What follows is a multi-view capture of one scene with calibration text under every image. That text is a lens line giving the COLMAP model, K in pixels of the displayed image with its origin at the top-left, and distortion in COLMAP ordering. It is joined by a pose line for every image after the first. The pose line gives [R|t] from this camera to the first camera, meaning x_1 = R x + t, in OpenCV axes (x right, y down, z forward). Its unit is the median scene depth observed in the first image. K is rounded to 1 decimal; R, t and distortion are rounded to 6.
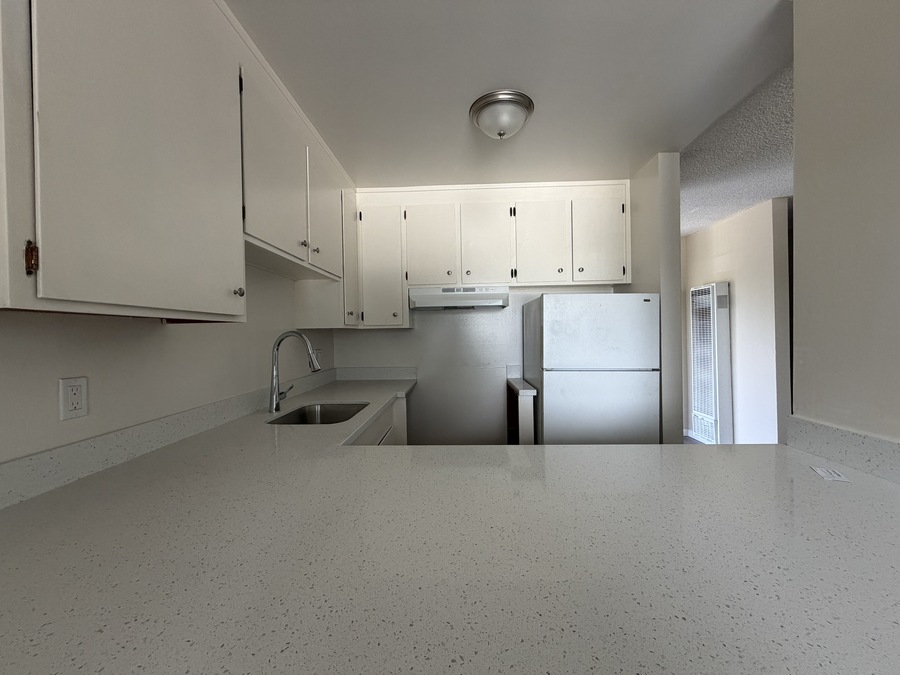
lens RADIAL K [[359.0, 0, 448.1], [0, 359.0, 337.4], [0, 0, 1]] dist [-0.000893, 0.000066]
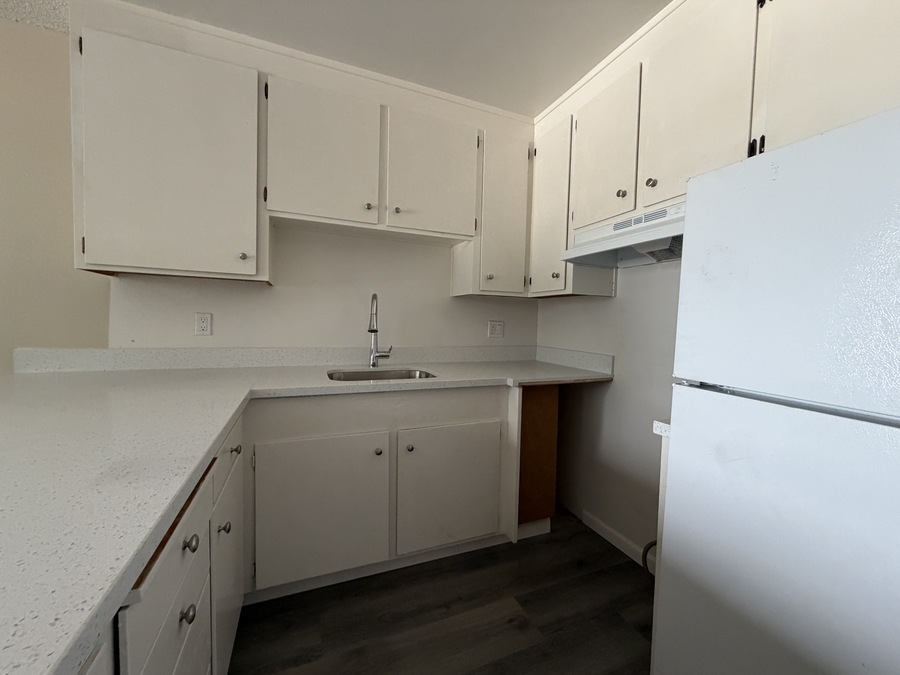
lens RADIAL K [[359.0, 0, 448.1], [0, 359.0, 337.4], [0, 0, 1]] dist [-0.000893, 0.000066]
pose [[0.406799, 0.075046, -0.910430, 0.473888], [-0.044846, 0.997059, 0.062148, 0.027020], [0.912416, 0.015547, 0.408968, 0.575797]]
